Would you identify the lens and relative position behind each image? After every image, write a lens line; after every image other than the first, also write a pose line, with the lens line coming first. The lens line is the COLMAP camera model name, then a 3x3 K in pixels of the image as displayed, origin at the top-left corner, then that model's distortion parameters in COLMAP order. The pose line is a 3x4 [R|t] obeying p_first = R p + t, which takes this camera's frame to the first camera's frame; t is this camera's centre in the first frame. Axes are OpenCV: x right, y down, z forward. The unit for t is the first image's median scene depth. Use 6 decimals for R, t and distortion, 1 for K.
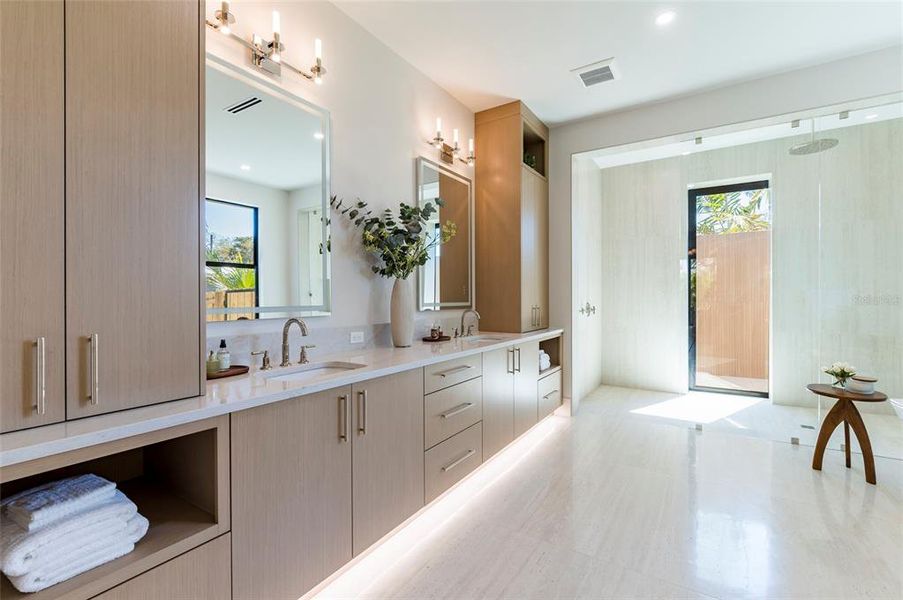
lens RADIAL K [[410.3, 0, 455.8], [0, 410.3, 299.4], [0, 0, 1]] dist [-0.001746, -0.000357]
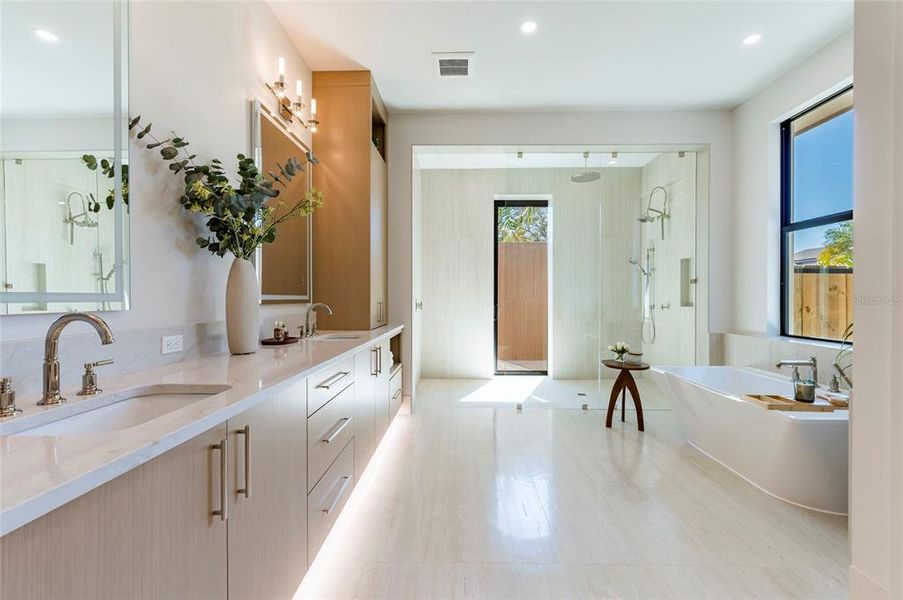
lens RADIAL K [[390.7, 0, 449.7], [0, 390.7, 300.9], [0, 0, 1]] dist [-0.002672, -0.000522]
pose [[0.850408, 0.000068, 0.526123, -0.166487], [-0.000313, 1.000000, 0.000376, 0.020607], [-0.526123, -0.000484, 0.850408, 0.209245]]
